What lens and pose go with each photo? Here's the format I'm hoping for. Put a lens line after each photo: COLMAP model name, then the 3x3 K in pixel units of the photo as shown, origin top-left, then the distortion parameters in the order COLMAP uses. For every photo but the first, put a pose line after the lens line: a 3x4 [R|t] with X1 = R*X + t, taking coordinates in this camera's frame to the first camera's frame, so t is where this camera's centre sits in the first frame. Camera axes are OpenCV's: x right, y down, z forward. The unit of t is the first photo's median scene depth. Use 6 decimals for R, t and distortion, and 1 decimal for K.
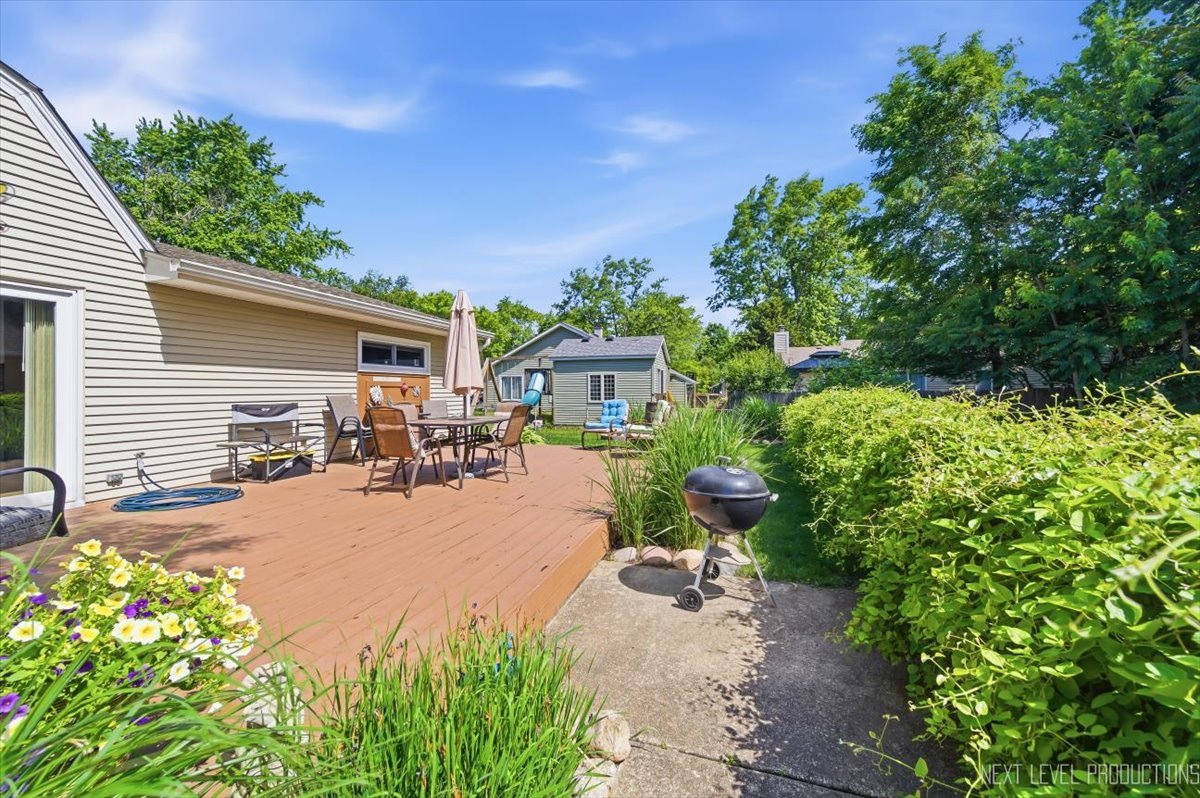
lens RADIAL K [[476.3, 0, 606.2], [0, 476.3, 391.7], [0, 0, 1]] dist [0.002830, 0.000225]
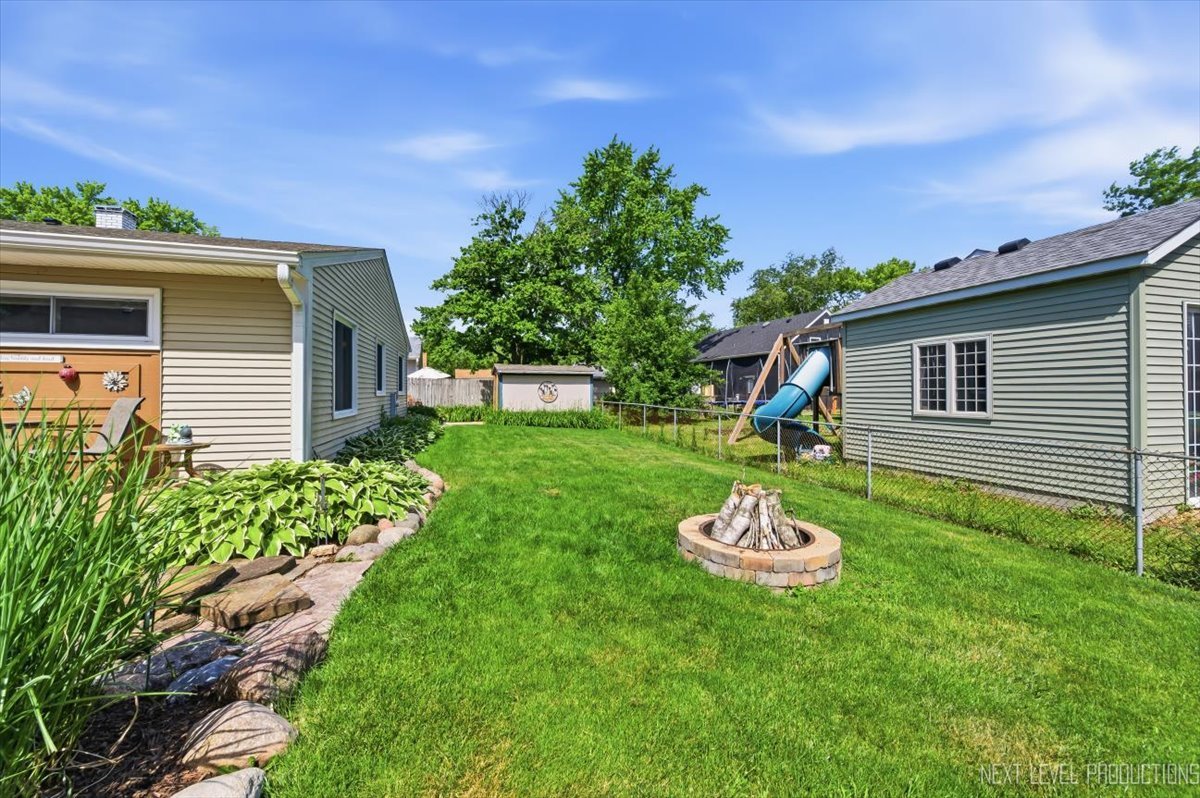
lens RADIAL K [[476.3, 0, 606.2], [0, 476.3, 391.7], [0, 0, 1]] dist [0.002830, 0.000225]
pose [[0.527275, -0.000072, -0.849695, 0.170240], [-0.003904, 0.999989, -0.002508, 0.005374], [0.849686, 0.004640, 0.527269, 0.566544]]
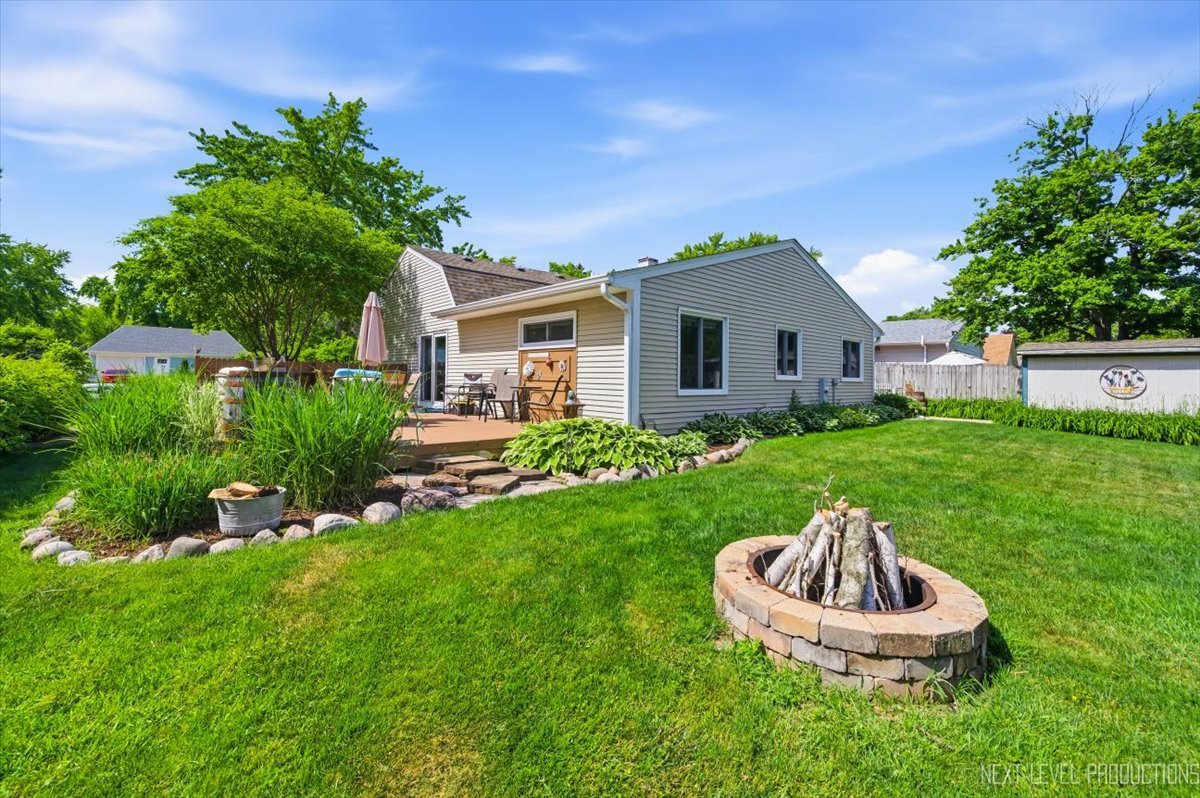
lens RADIAL K [[496.6, 0, 598.3], [0, 496.6, 365.4], [0, 0, 1]] dist [0.002317, 0.000219]
pose [[-0.543007, -0.031855, -0.839124, 0.188966], [-0.018037, 0.999492, -0.026271, 0.011317], [0.839534, 0.000870, -0.543306, 0.763054]]
